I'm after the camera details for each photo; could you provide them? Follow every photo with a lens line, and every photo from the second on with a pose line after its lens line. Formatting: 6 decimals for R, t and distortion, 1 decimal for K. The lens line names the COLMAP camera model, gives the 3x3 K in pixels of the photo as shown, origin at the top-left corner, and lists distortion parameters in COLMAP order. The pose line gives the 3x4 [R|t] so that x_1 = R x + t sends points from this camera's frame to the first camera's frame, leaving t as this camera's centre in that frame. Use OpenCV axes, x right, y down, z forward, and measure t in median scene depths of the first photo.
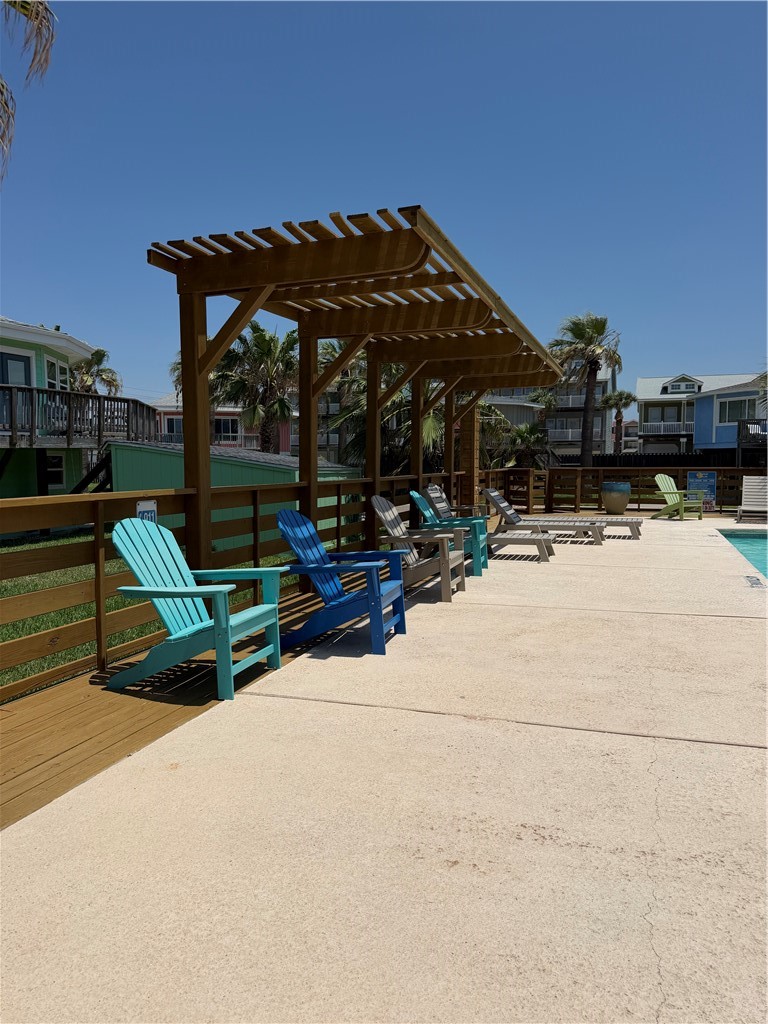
lens RADIAL K [[716.5, 0, 384.0], [0, 716.5, 512.0], [0, 0, 1]] dist [0.050543, -0.000668]
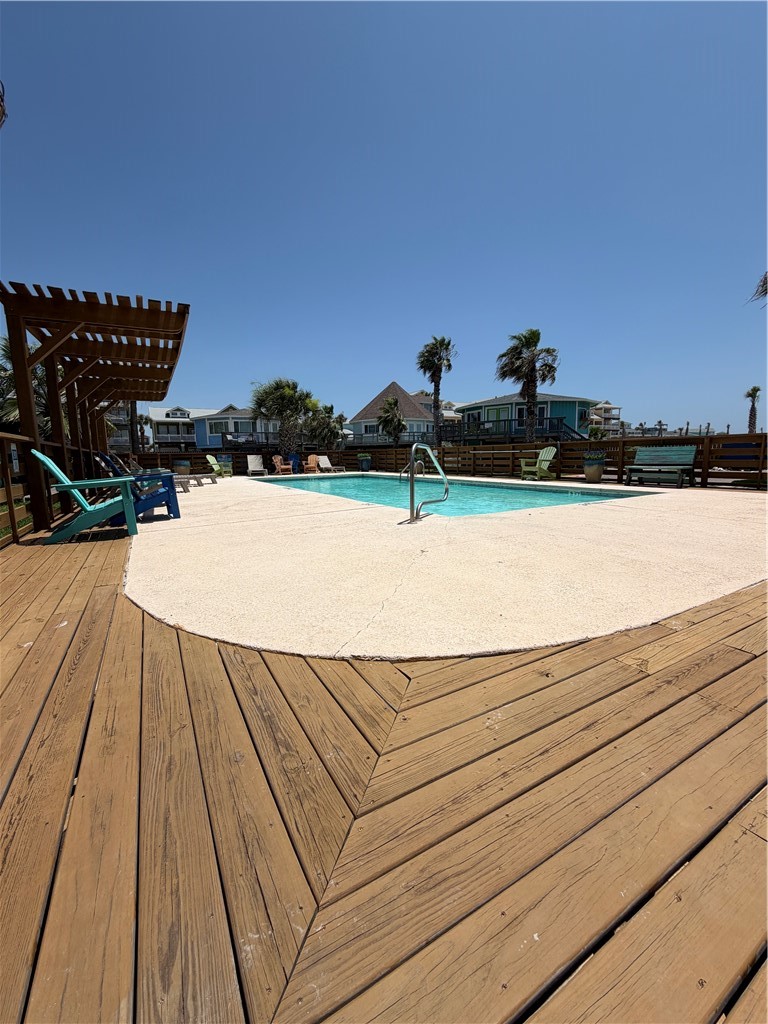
lens RADIAL K [[413.4, 0, 384.0], [0, 413.4, 512.0], [0, 0, 1]] dist [-0.008211, 0.000061]
pose [[0.654864, -0.114440, 0.747032, -0.084971], [0.072277, 0.993421, 0.088826, 0.020173], [-0.752283, -0.004176, 0.658827, -0.040414]]
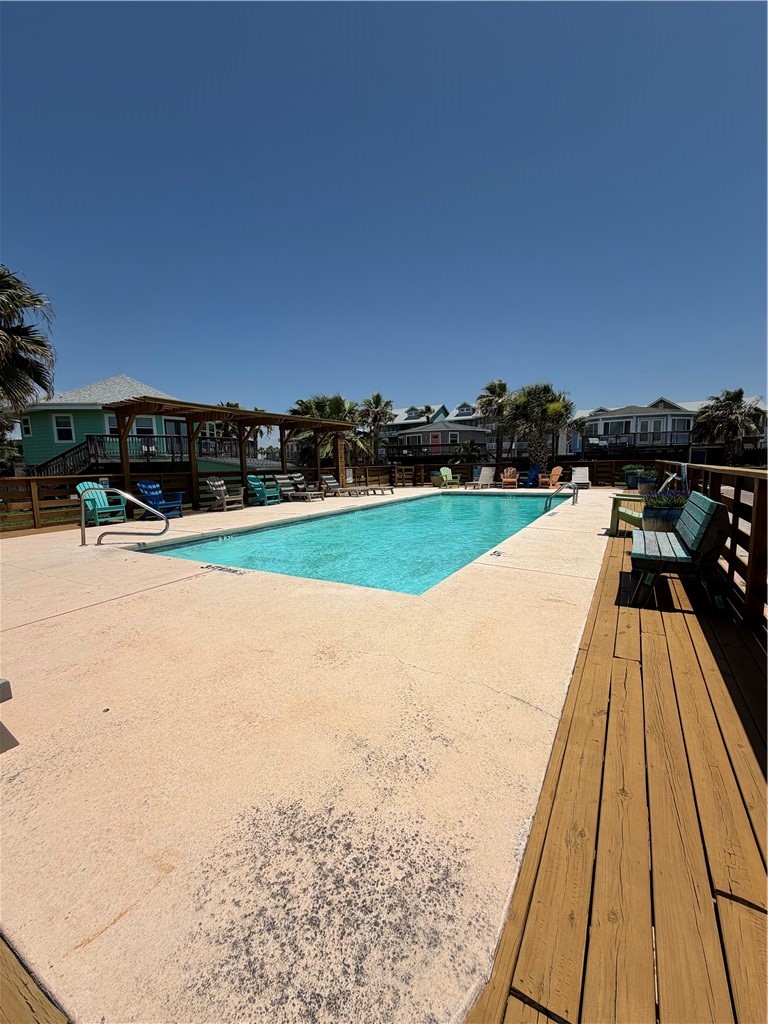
lens RADIAL K [[413.4, 0, 384.0], [0, 413.4, 512.0], [0, 0, 1]] dist [-0.008211, 0.000061]
pose [[0.984337, -0.001039, -0.176296, 0.249871], [0.009423, 0.998863, 0.046727, 0.012804], [0.176047, -0.047656, 0.983228, -0.138011]]
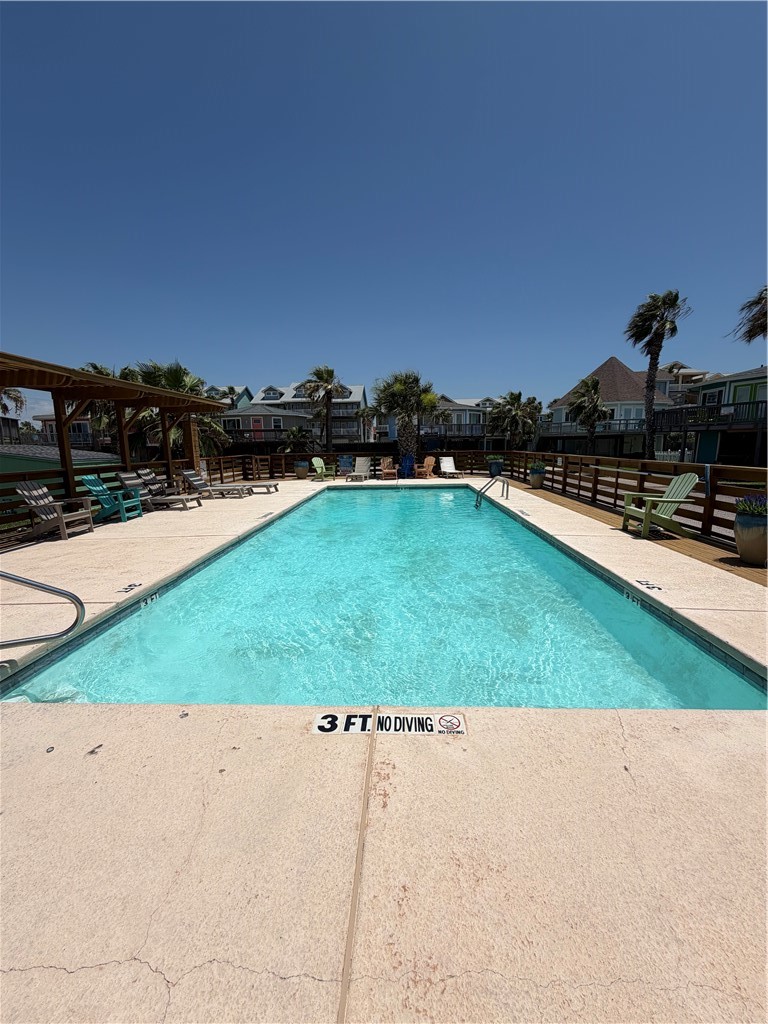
lens RADIAL K [[404.1, 0, 384.0], [0, 404.1, 512.0], [0, 0, 1]] dist [0.000827, 0.000017]
pose [[0.951611, -0.064125, 0.300541, 0.131943], [0.036289, 0.994592, 0.097310, -0.003299], [-0.305156, -0.081695, 0.948792, -0.050197]]
